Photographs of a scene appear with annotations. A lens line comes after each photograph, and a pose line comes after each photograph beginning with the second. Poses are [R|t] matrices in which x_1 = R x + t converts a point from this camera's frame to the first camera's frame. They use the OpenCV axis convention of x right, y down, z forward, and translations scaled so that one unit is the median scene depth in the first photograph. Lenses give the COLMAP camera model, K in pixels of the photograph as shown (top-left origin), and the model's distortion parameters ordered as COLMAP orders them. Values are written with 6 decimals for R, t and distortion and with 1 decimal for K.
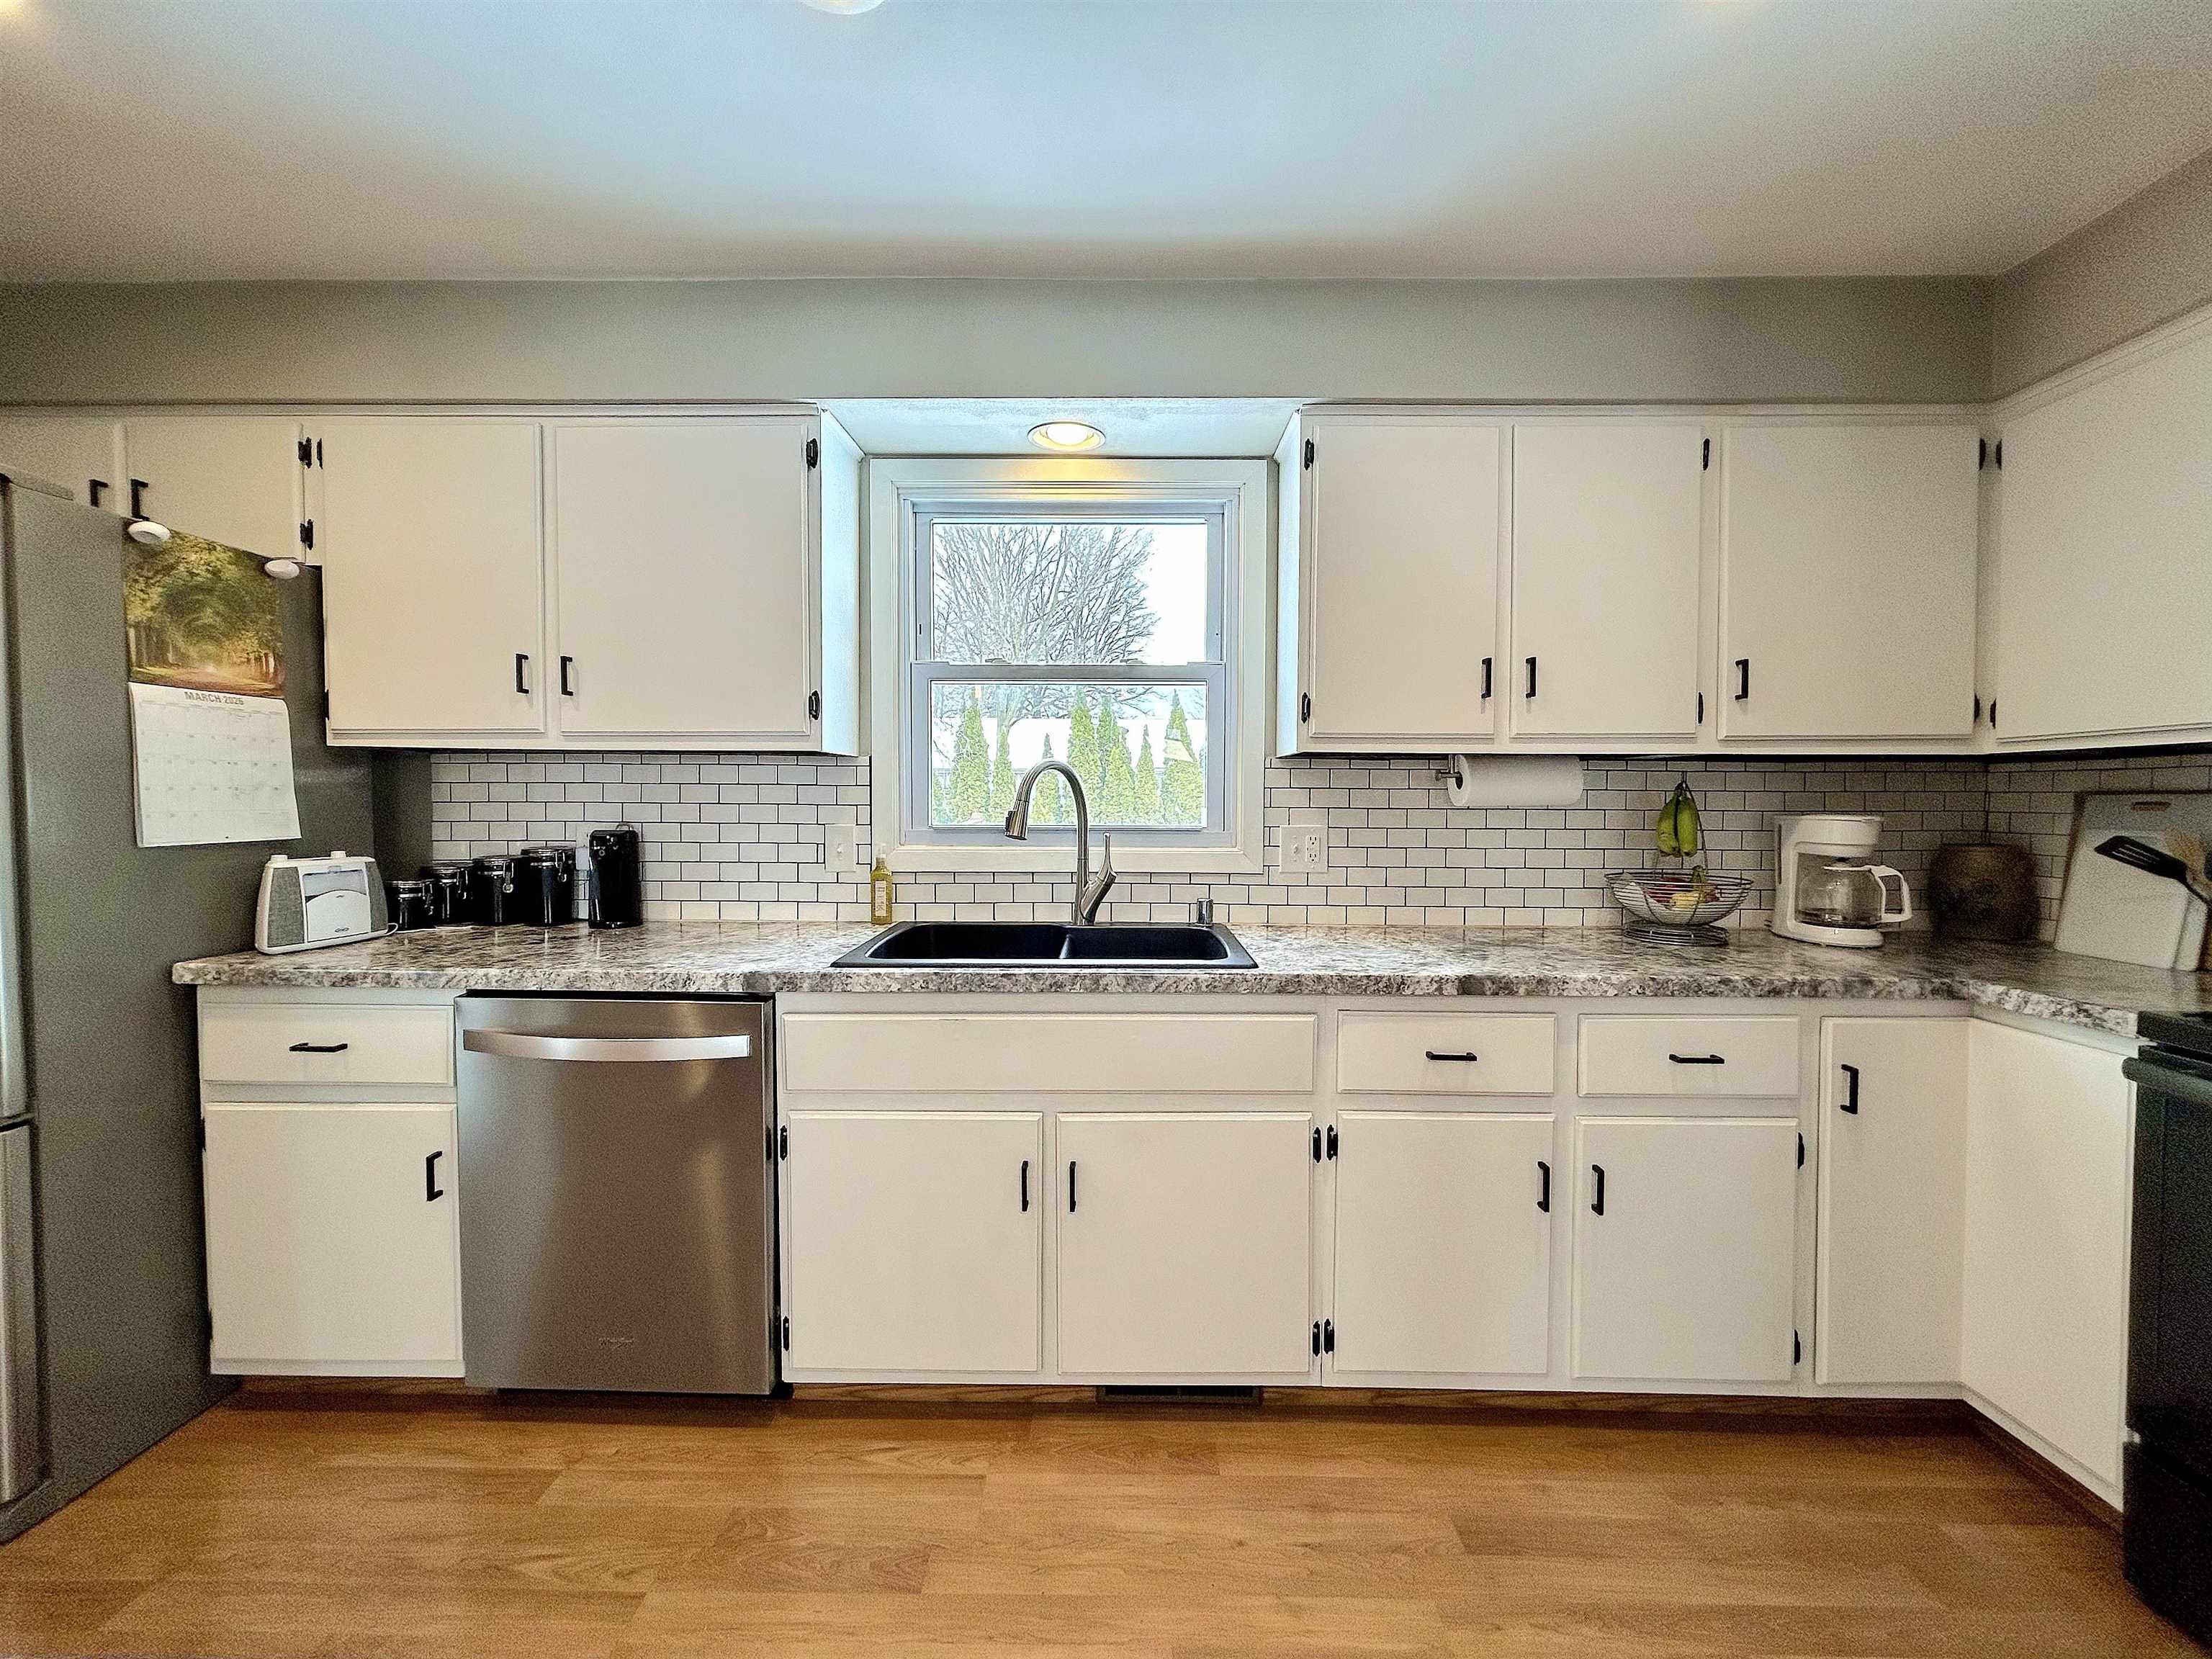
lens RADIAL K [[889.2, 0, 1109.9], [0, 889.2, 823.9], [0, 0, 1]] dist [0.001280, 0.000230]
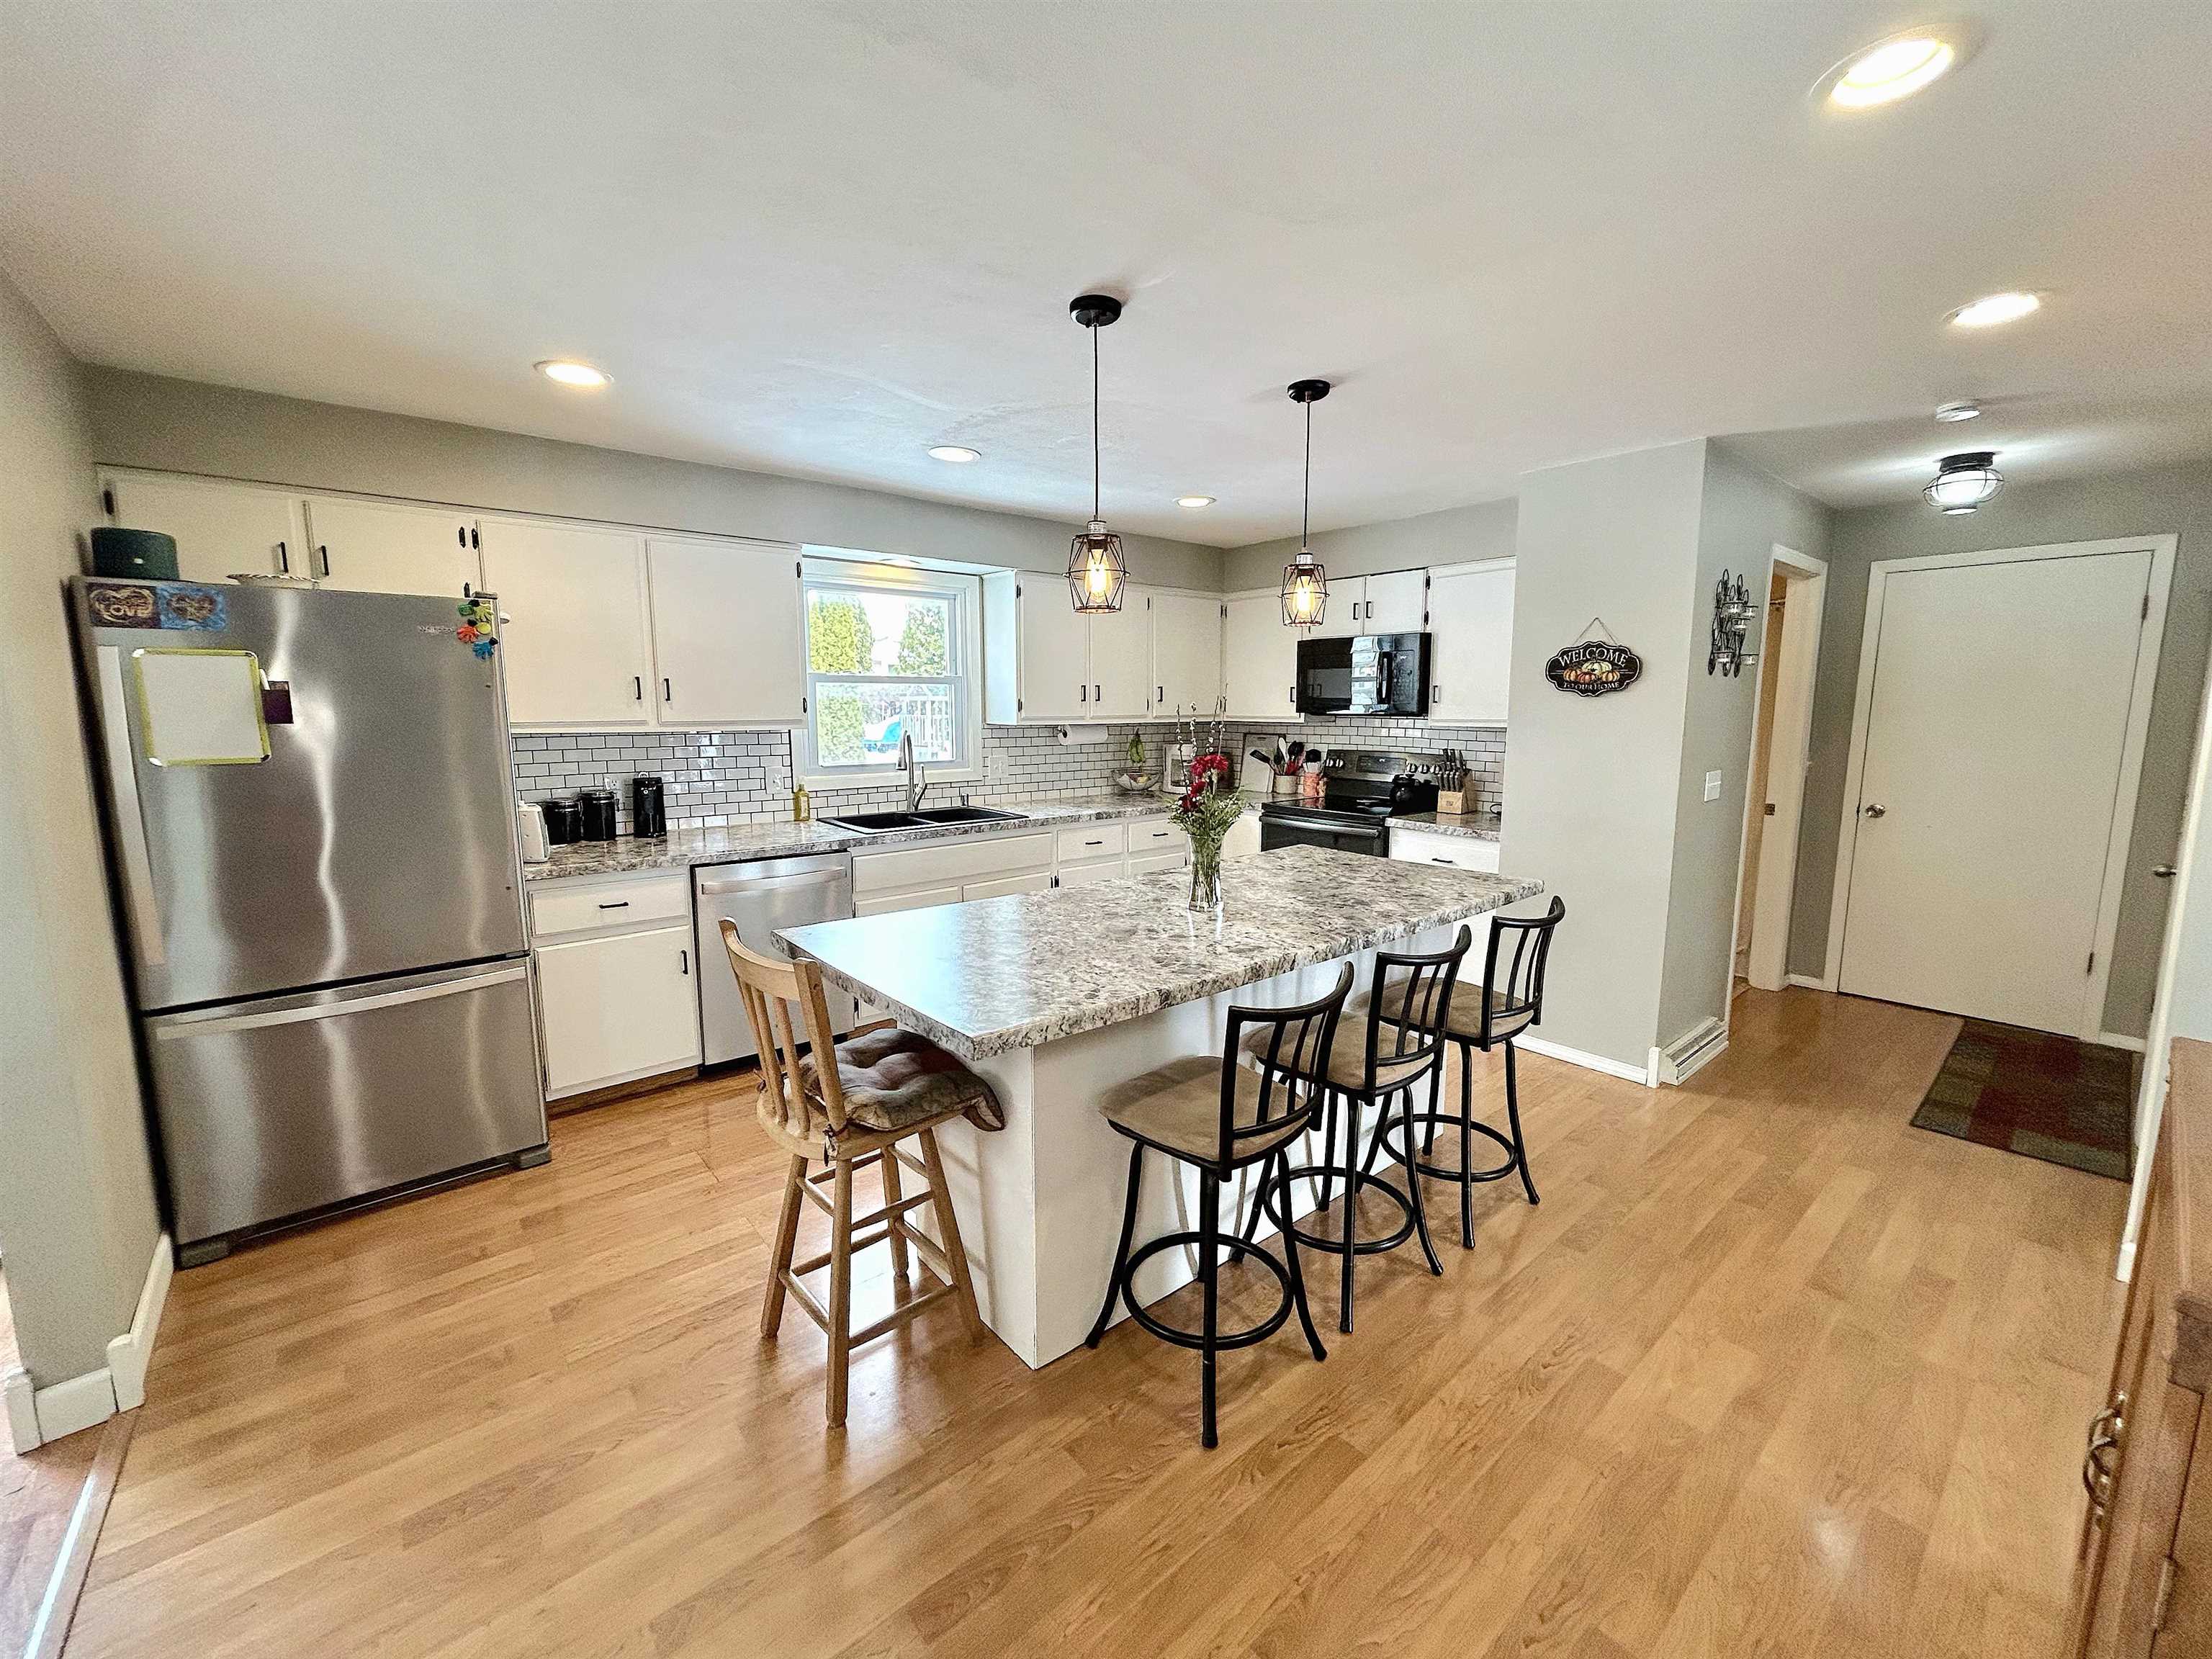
lens RADIAL K [[889.2, 0, 1115.3], [0, 889.2, 820.9], [0, 0, 1]] dist [0.001280, 0.000230]
pose [[0.754953, -0.090566, 0.649496, -1.185315], [0.020843, 0.993231, 0.114269, -0.099401], [-0.655448, -0.072730, 0.751730, -0.955347]]
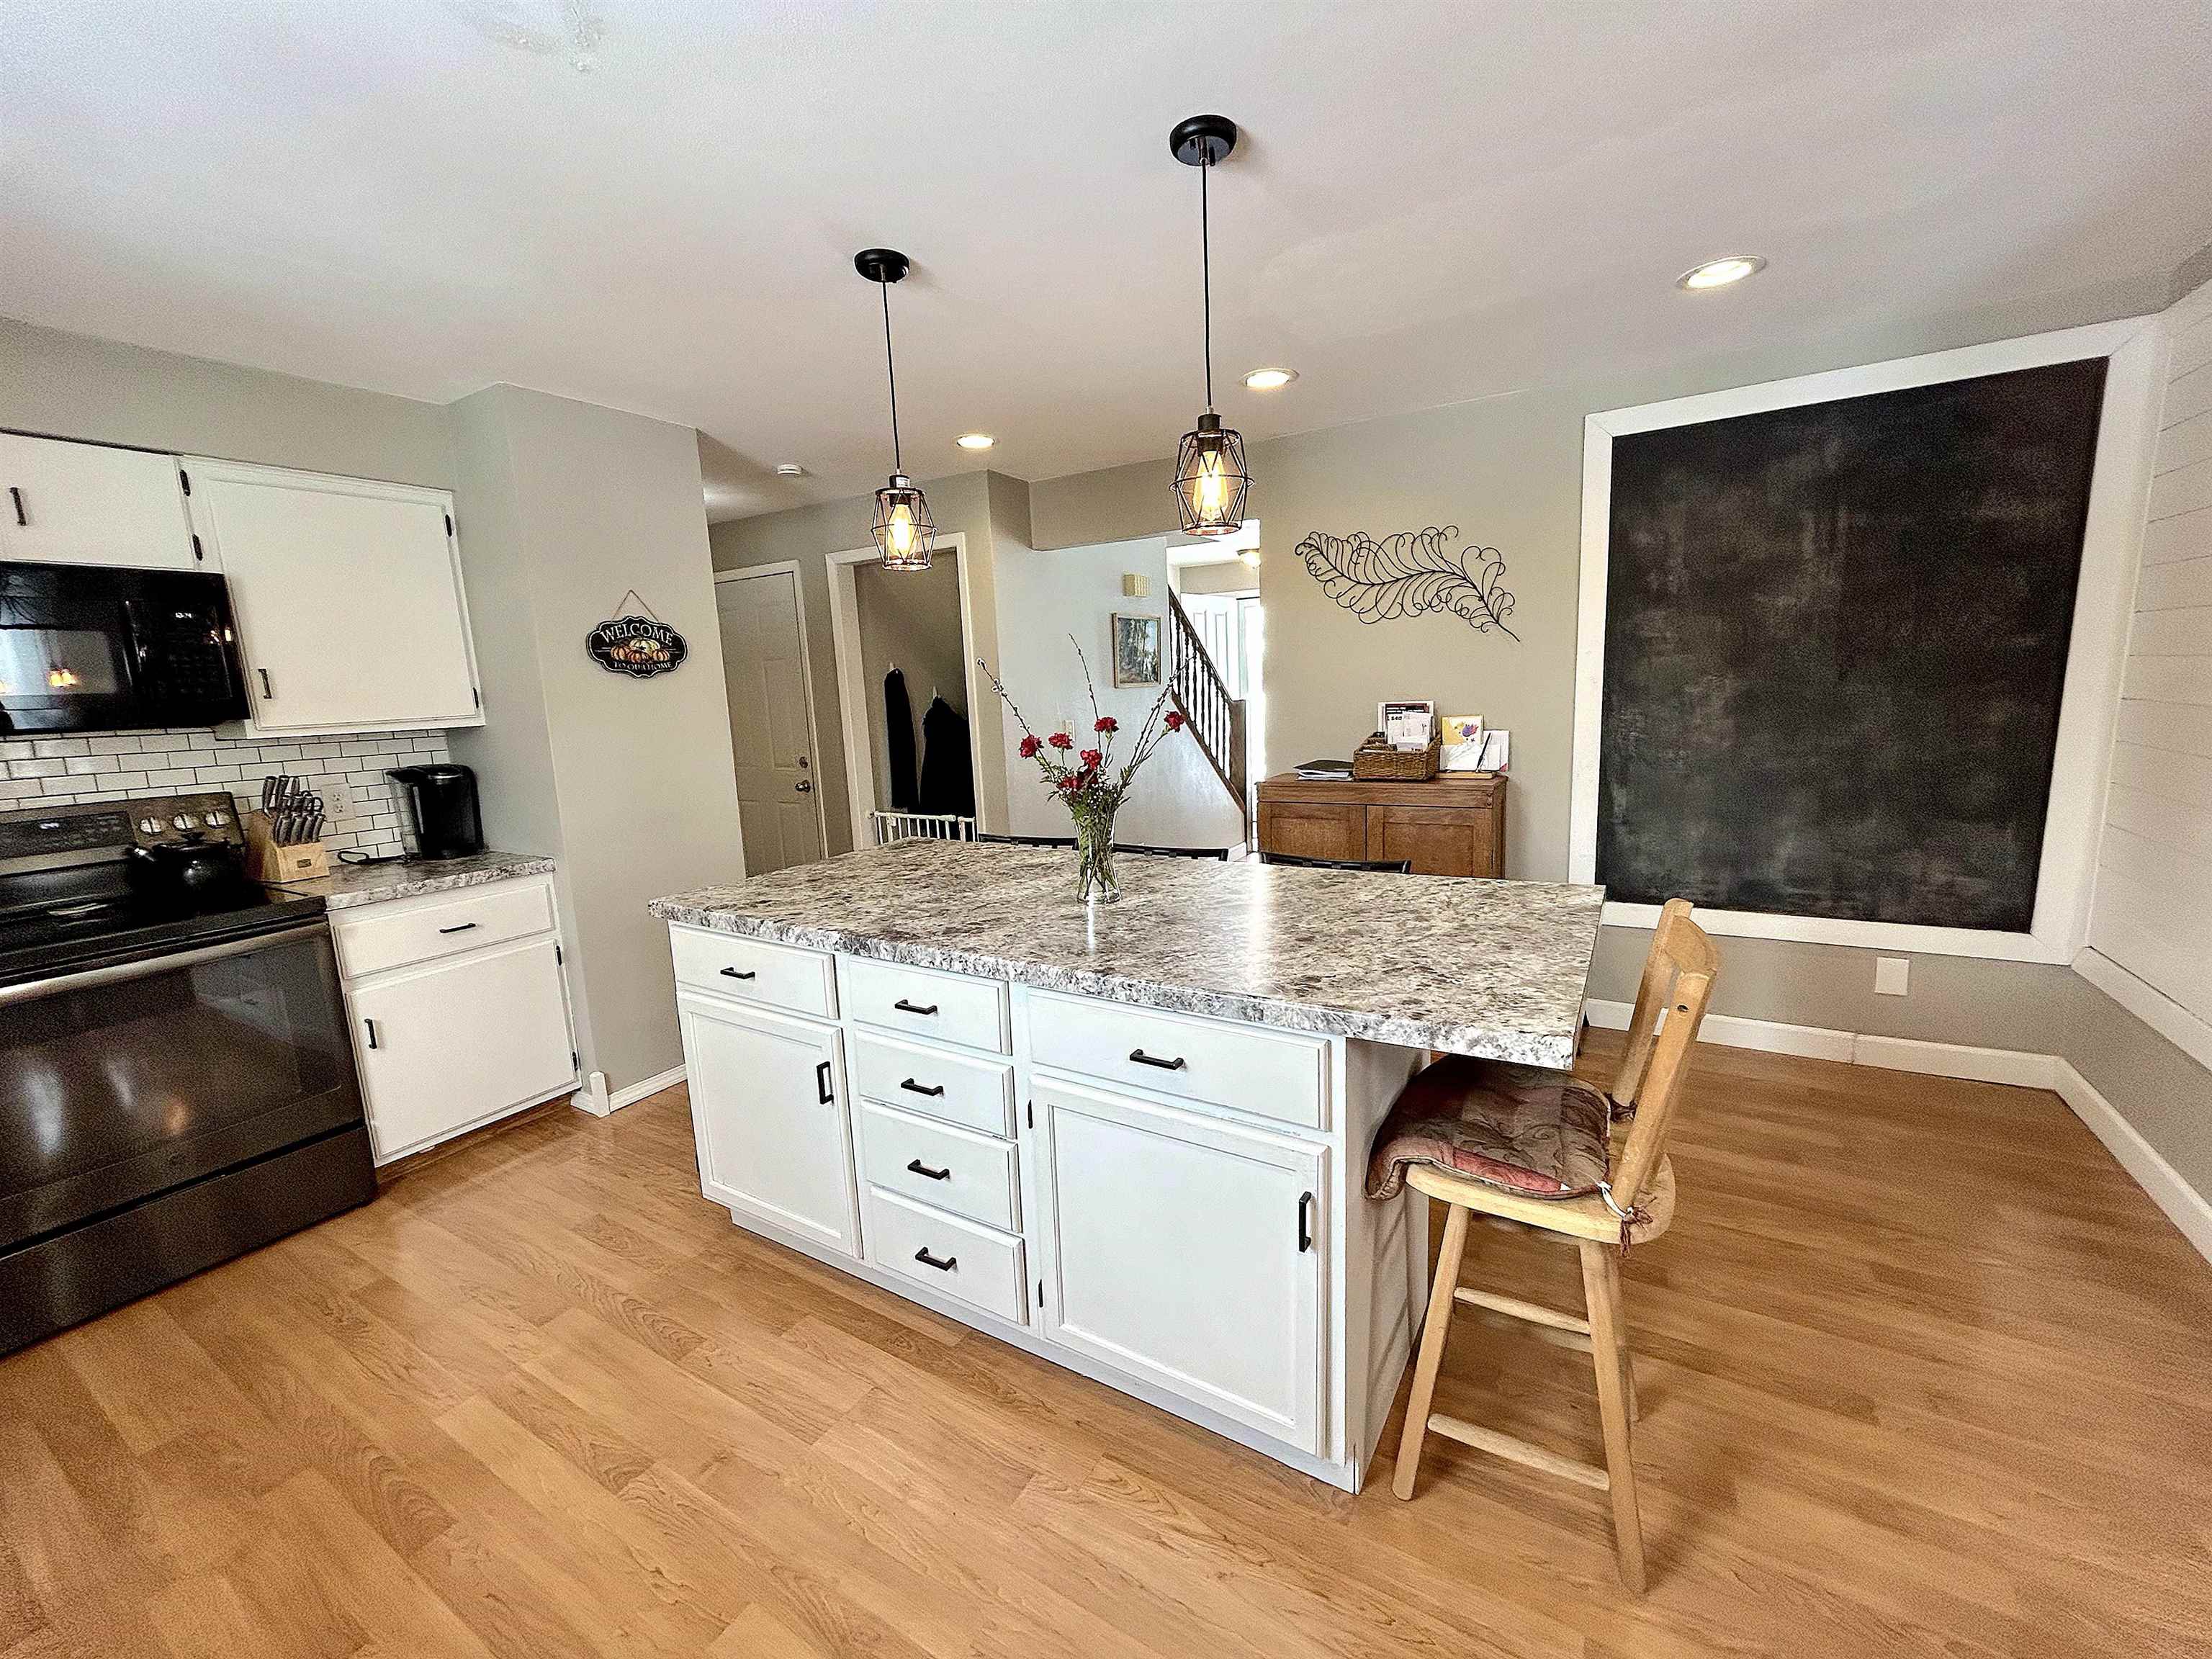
lens RADIAL K [[889.2, 0, 1106.7], [0, 889.2, 821.9], [0, 0, 1]] dist [0.001280, 0.000230]
pose [[-0.860355, -0.047060, 0.507519, -0.814962], [0.054833, 0.981404, 0.183954, -0.118622], [-0.506738, 0.186094, -0.841775, 0.844151]]
